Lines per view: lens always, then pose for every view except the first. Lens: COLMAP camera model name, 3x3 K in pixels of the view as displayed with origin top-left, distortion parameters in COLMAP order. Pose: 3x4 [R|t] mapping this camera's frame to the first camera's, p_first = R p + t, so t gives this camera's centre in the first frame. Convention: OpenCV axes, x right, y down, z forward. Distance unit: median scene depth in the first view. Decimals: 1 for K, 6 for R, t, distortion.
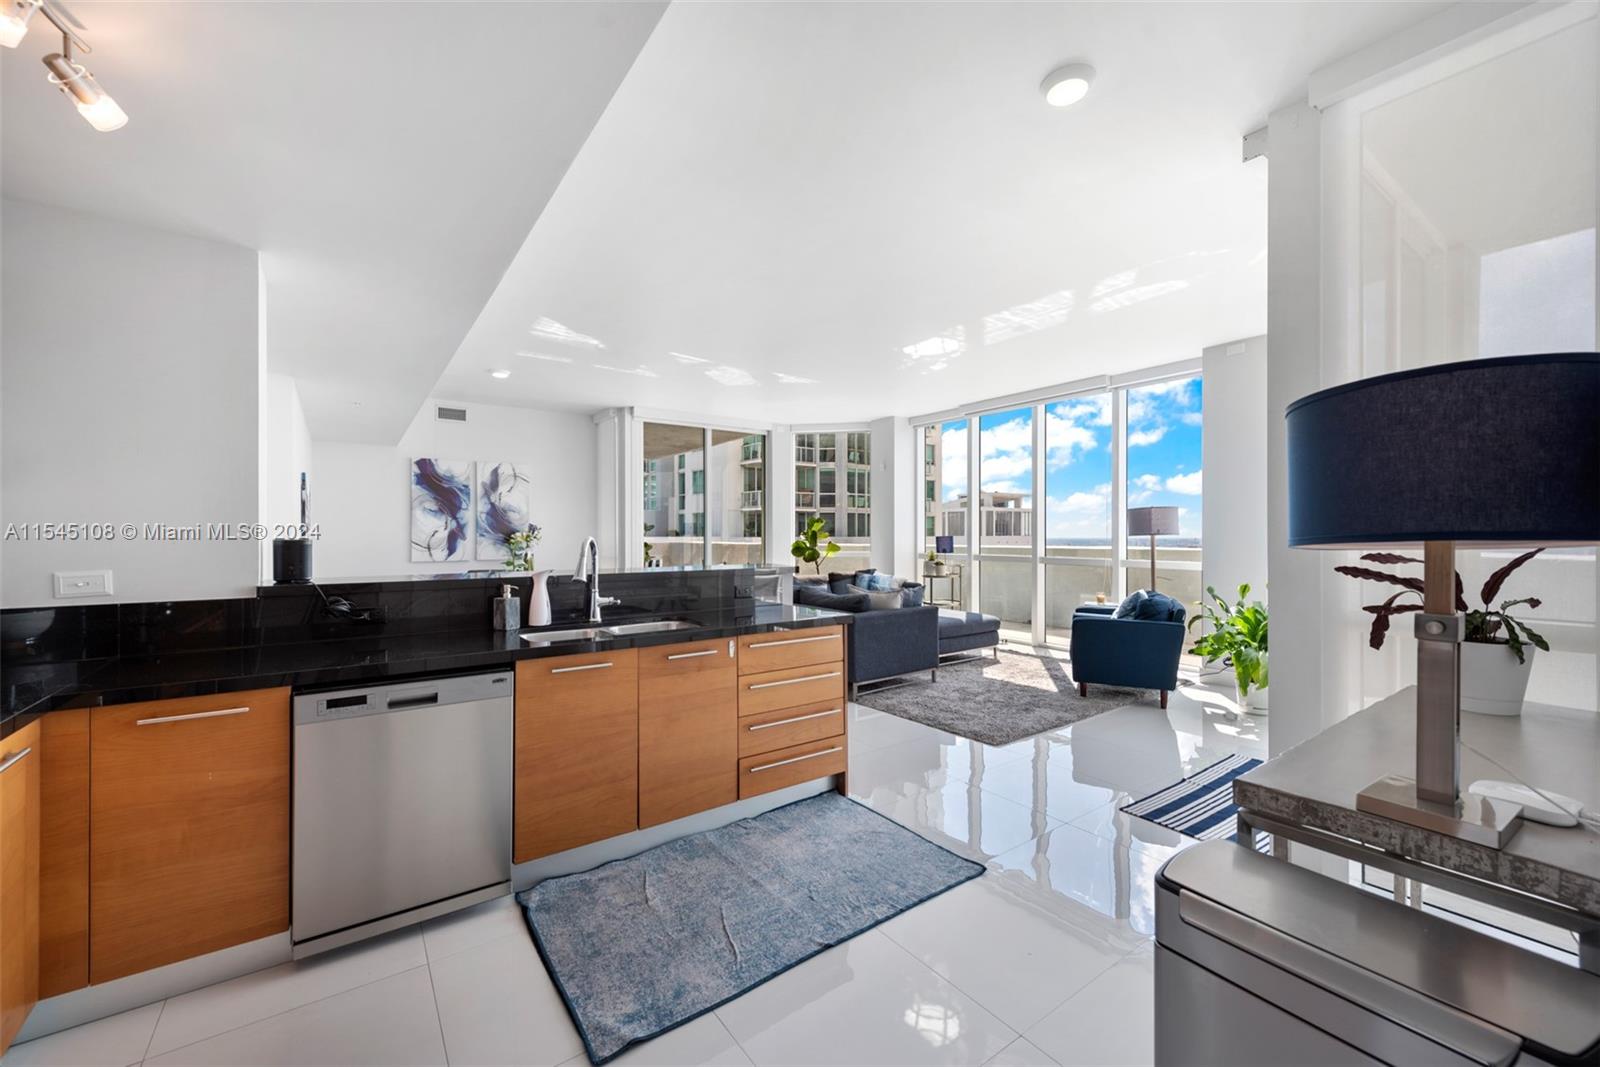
lens RADIAL K [[633.4, 0, 790.3], [0, 633.4, 545.7], [0, 0, 1]] dist [0.001824, 0.000268]
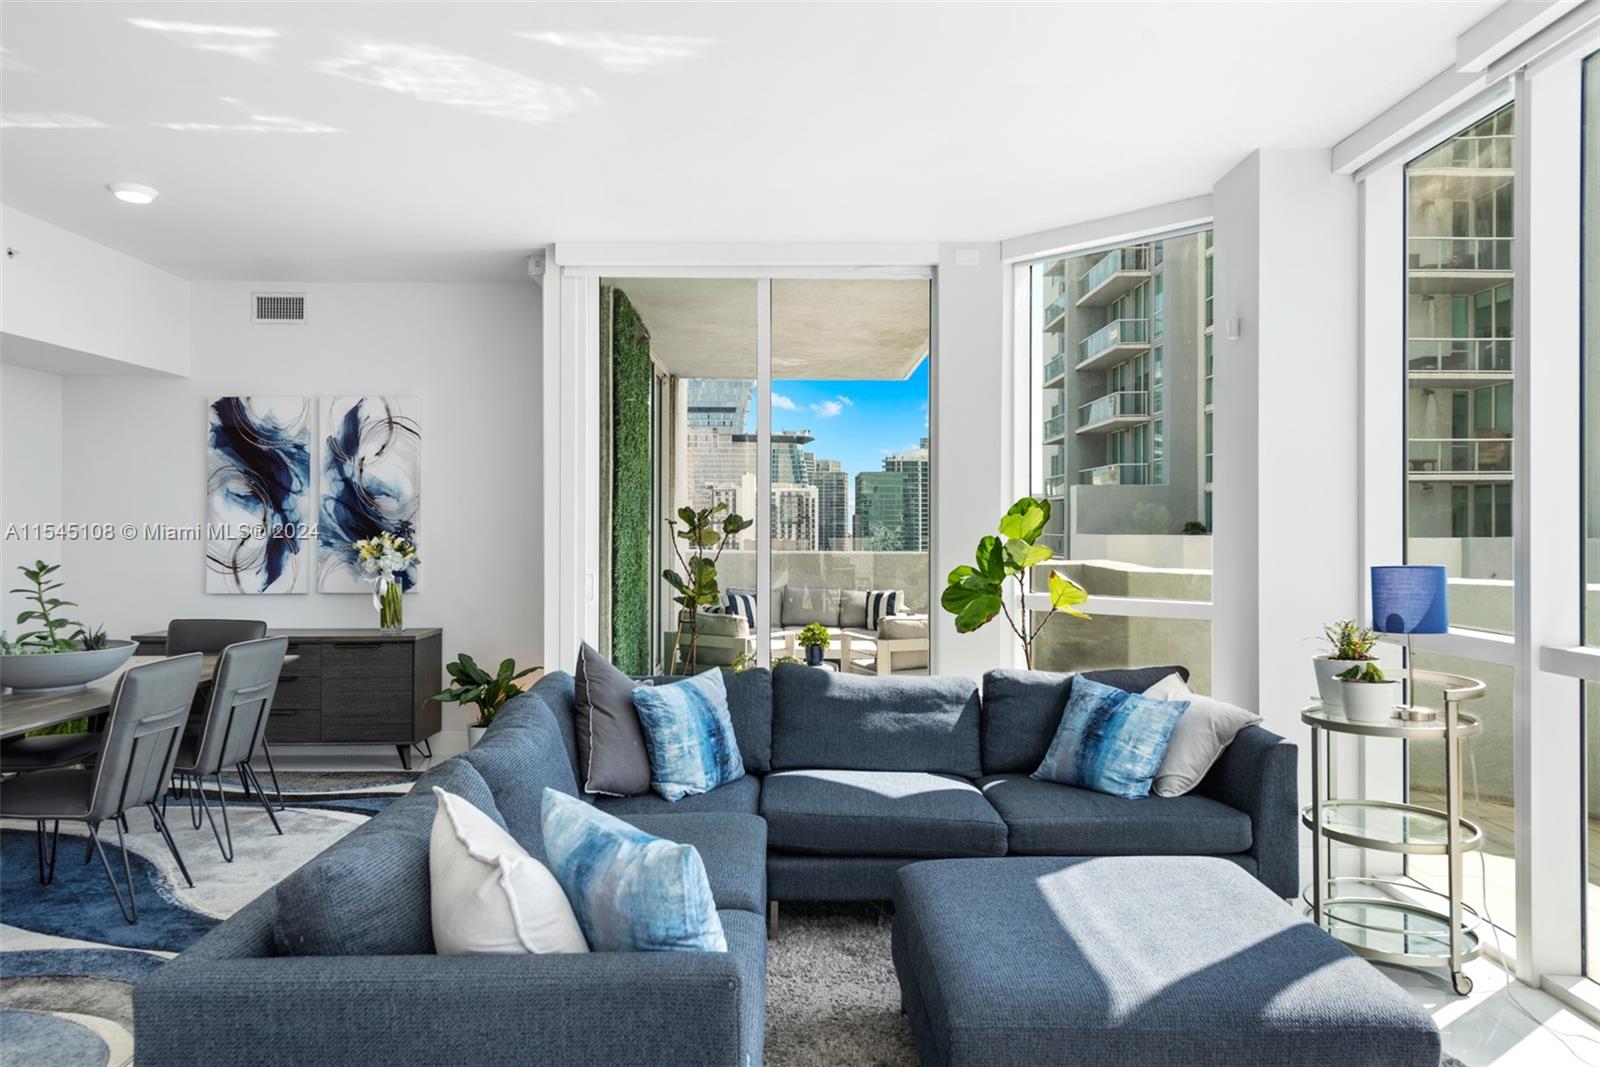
lens RADIAL K [[1065.1, 0, 790.0], [0, 1065.1, 522.3], [0, 0, 1]] dist [0.013997, -0.010601]
pose [[0.812852, -0.000170, -0.582470, 0.311165], [-0.012966, 0.999747, -0.018386, -0.023087], [0.582325, 0.022498, 0.812644, 0.541324]]
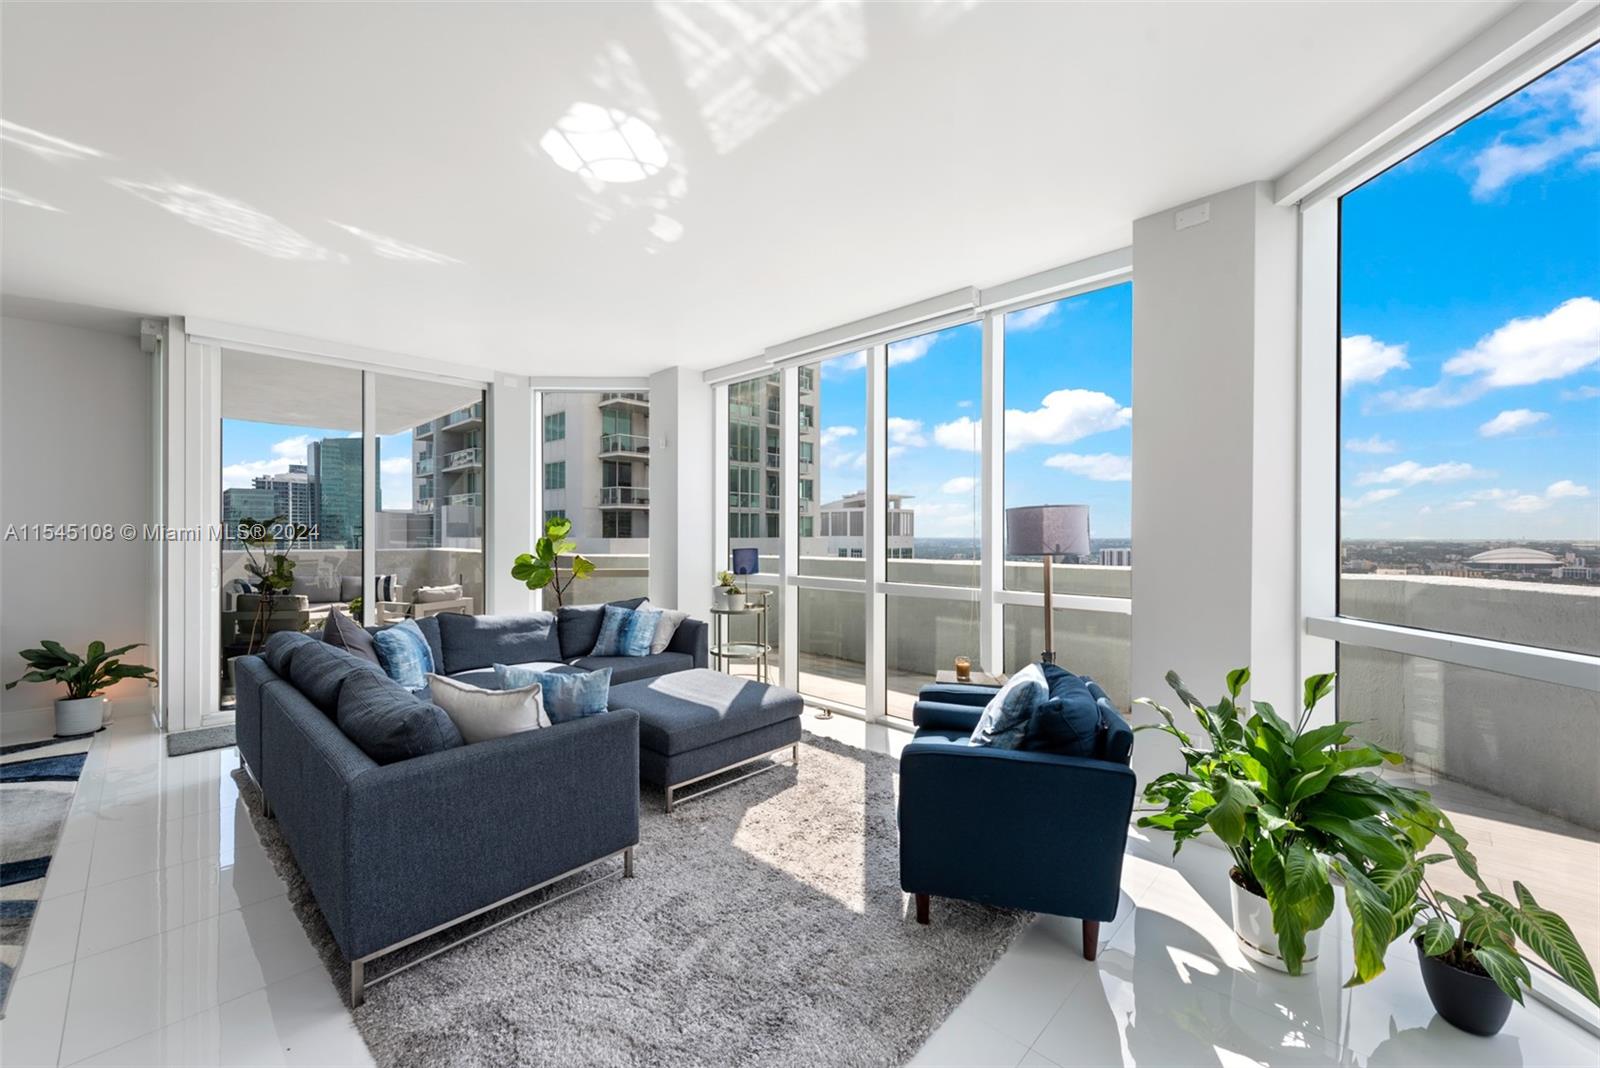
lens RADIAL K [[633.4, 0, 800.0], [0, 633.4, 534.5], [0, 0, 1]] dist [0.001824, 0.000268]
pose [[0.983550, 0.003120, 0.180608, 0.195606], [-0.000083, 0.999859, -0.016817, -0.020075], [-0.180635, 0.016526, 0.983411, 0.377665]]
